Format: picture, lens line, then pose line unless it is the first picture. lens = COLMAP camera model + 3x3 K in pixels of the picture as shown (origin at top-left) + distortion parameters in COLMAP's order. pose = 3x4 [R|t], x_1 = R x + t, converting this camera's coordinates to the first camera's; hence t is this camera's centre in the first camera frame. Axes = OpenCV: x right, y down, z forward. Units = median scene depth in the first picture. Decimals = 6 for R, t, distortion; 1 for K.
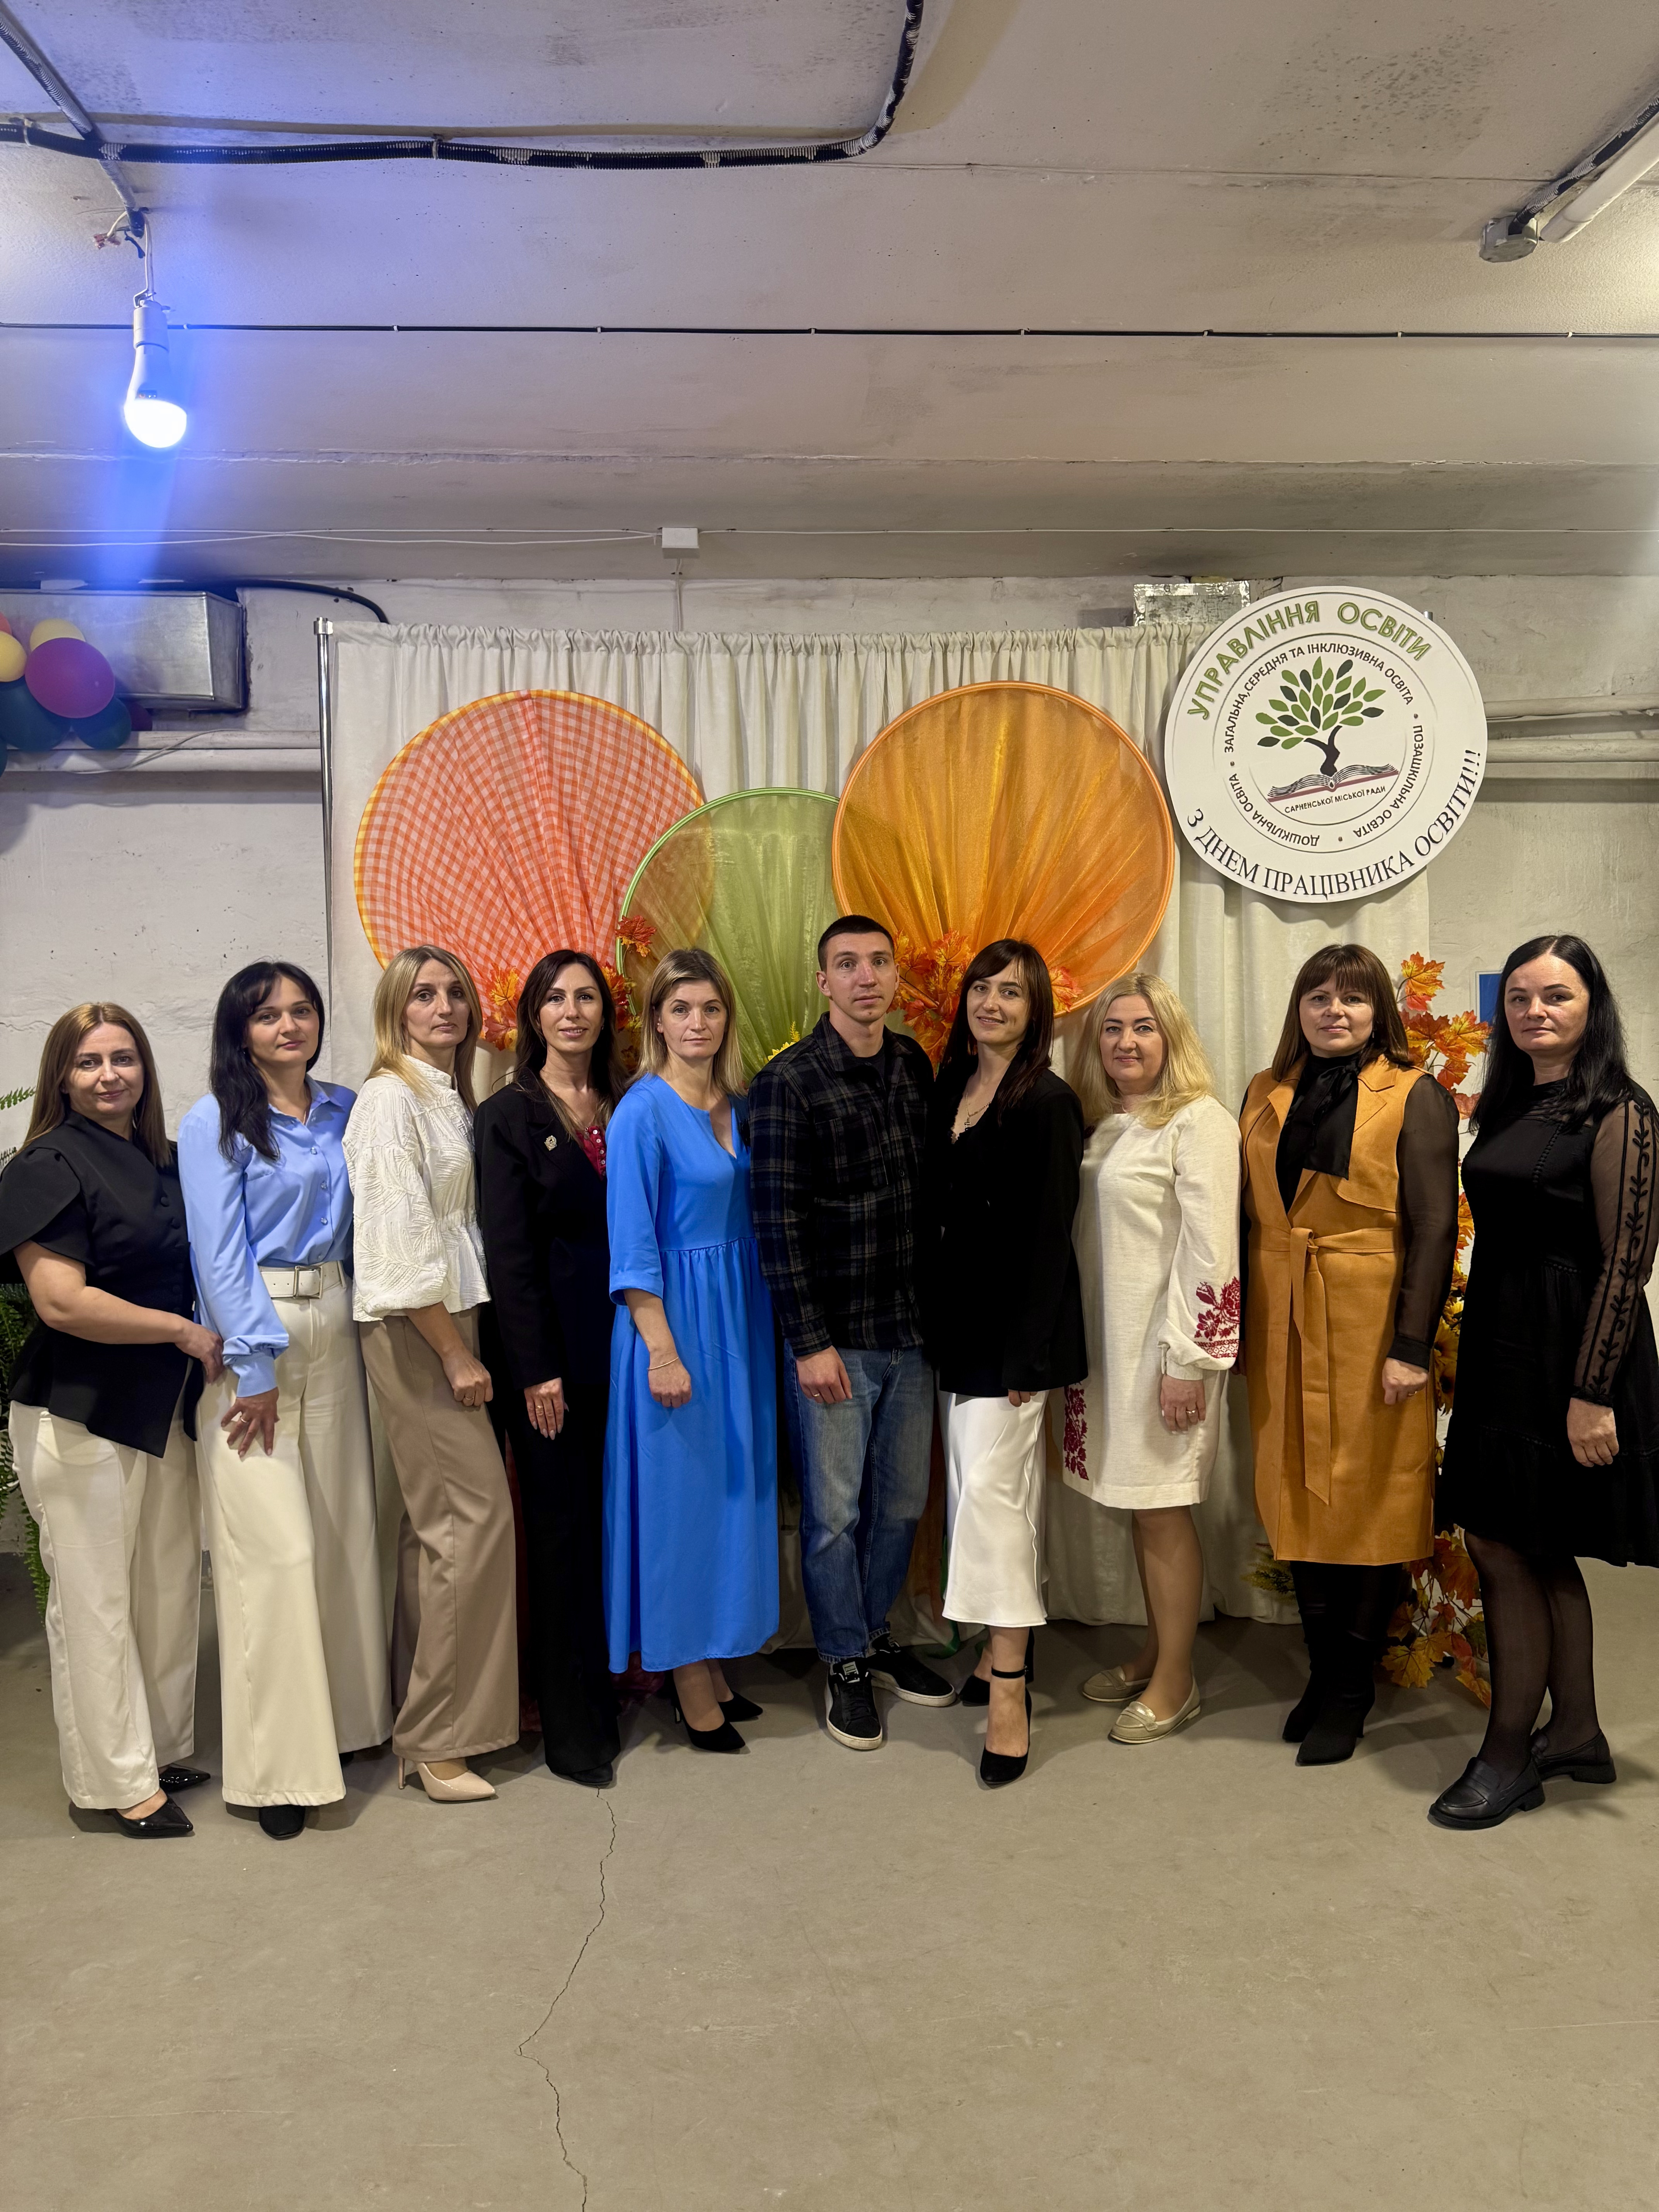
lens RADIAL K [[1533.4, 0, 829.2], [0, 1533.4, 1112.1], [0, 0, 1]] dist [0.056940, -0.095373]
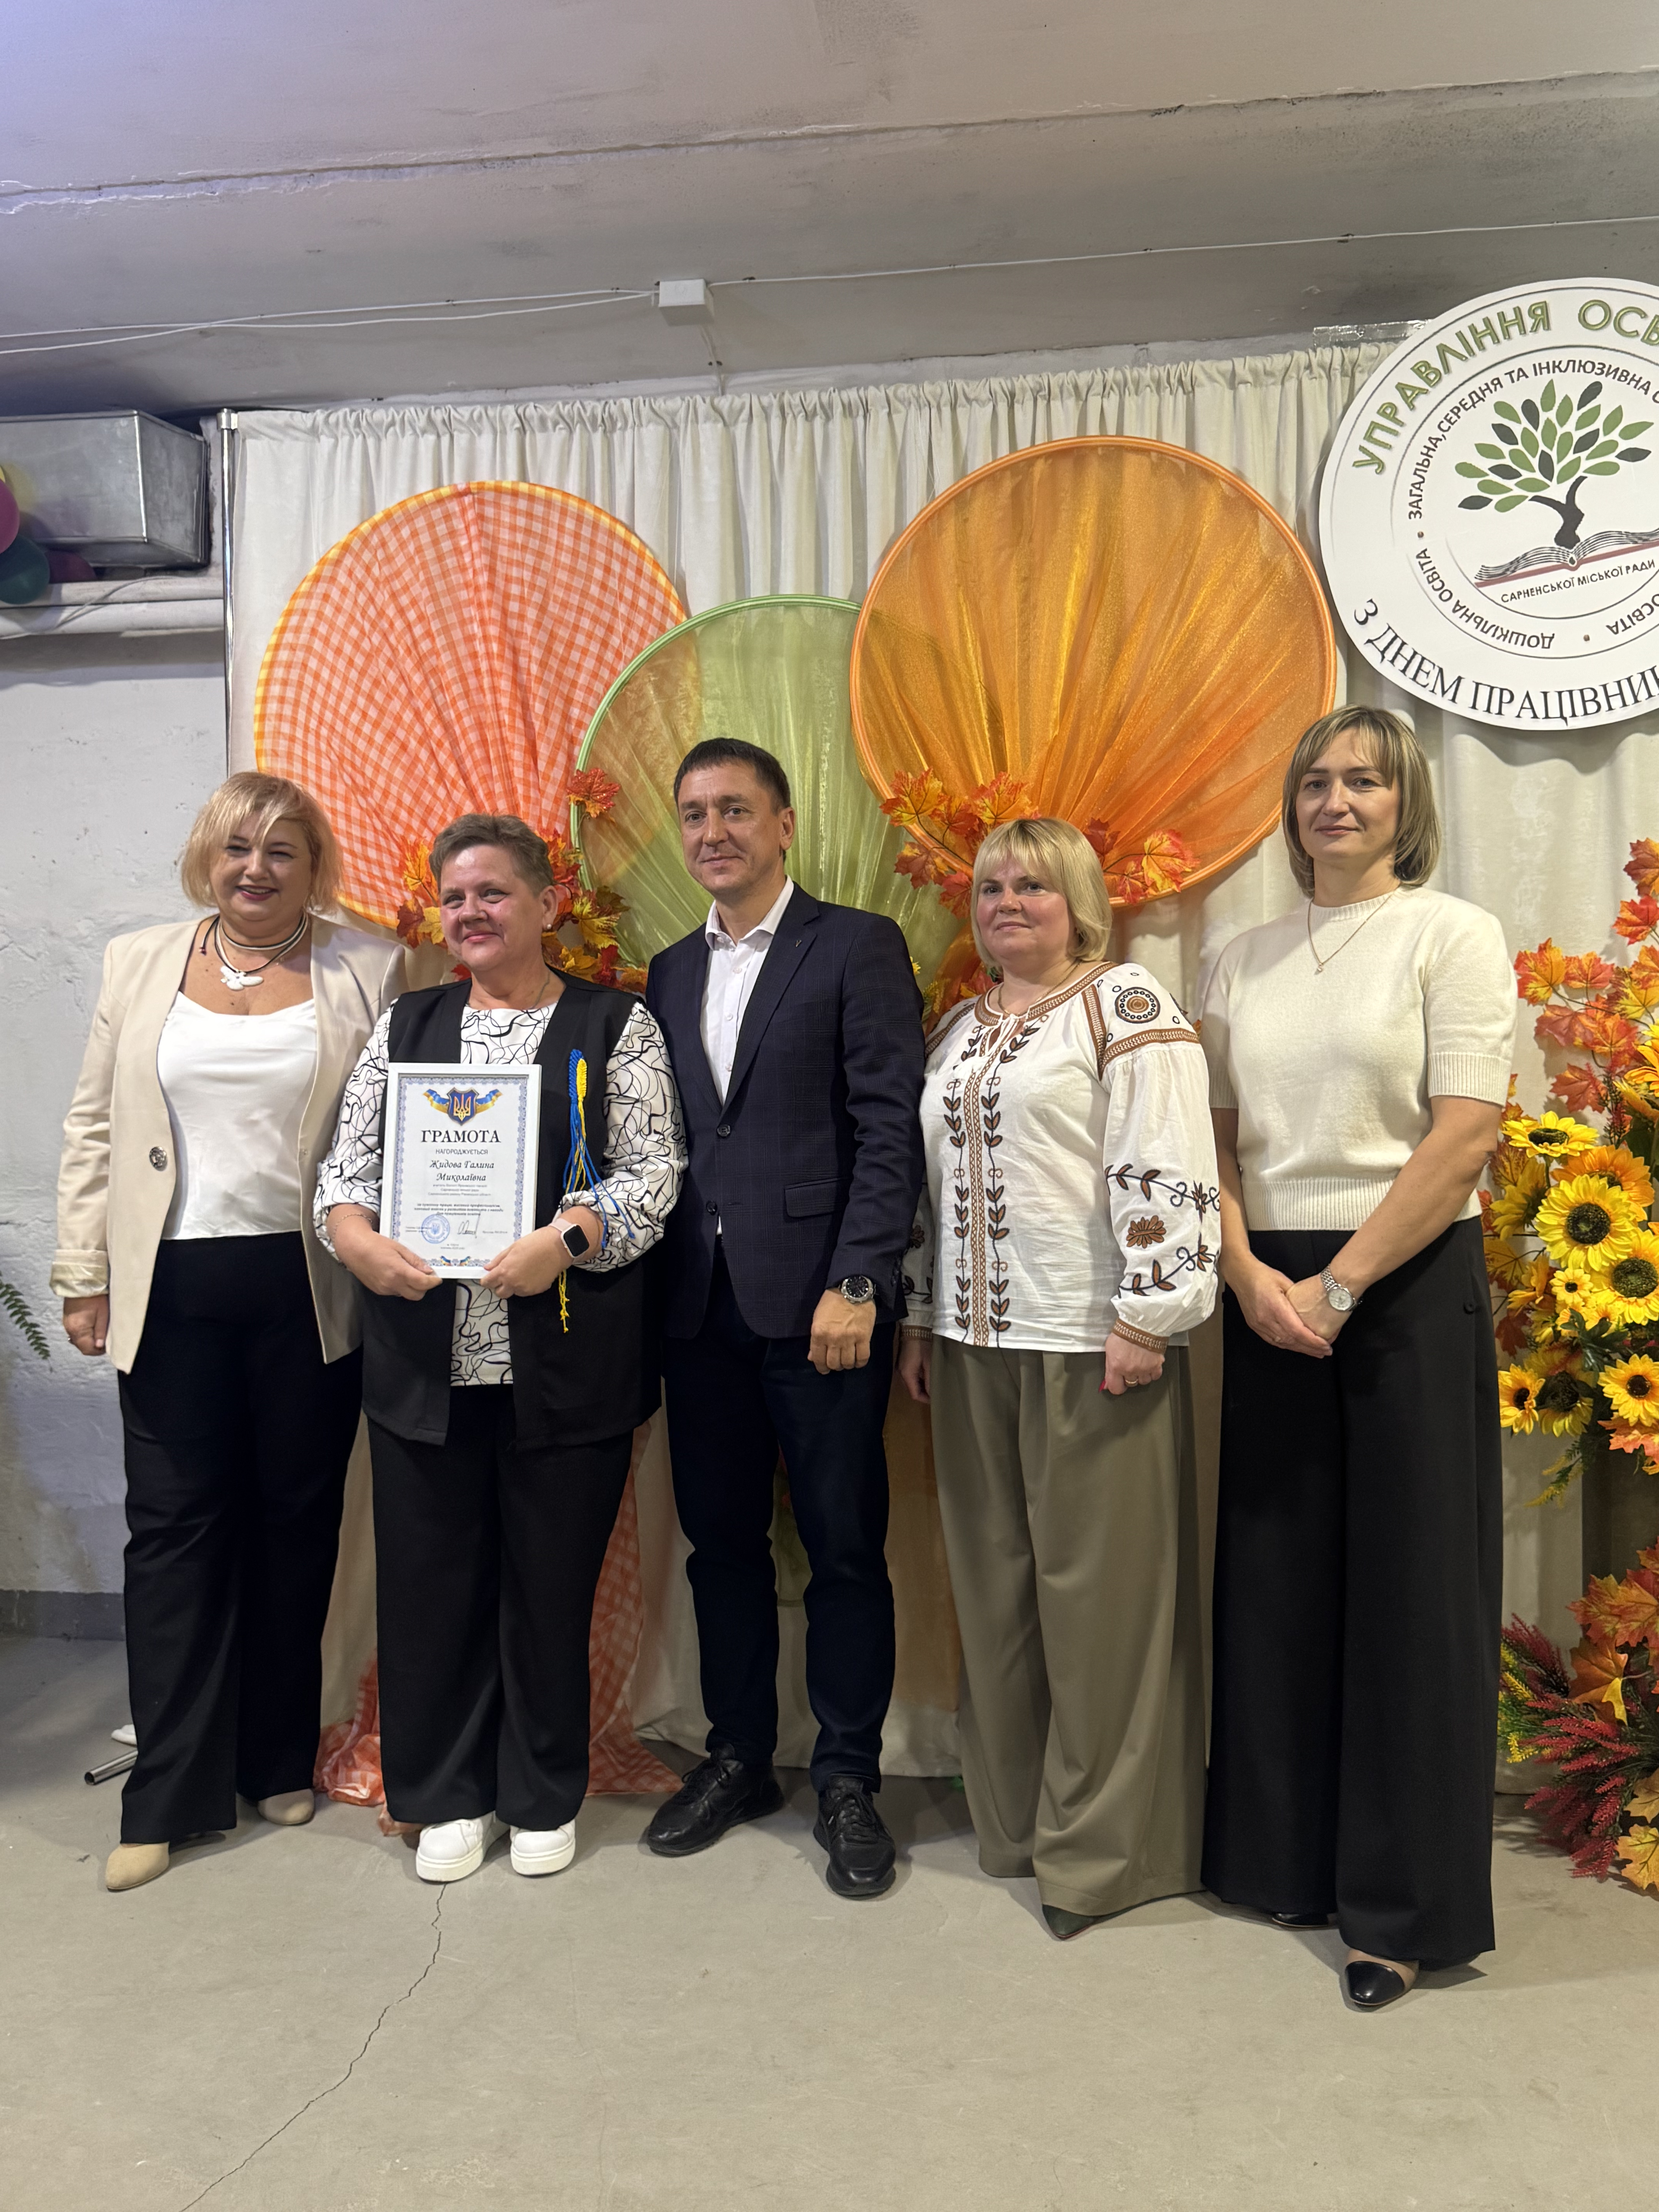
lens RADIAL K [[1794.2, 0, 843.8], [0, 1794.2, 1121.7], [0, 0, 1]] dist [0.100249, -0.199308]
pose [[0.979921, 0.012333, -0.199002, 0.176494], [-0.021374, 0.998831, -0.043350, 0.083620], [0.198235, 0.046733, 0.979040, 0.155750]]
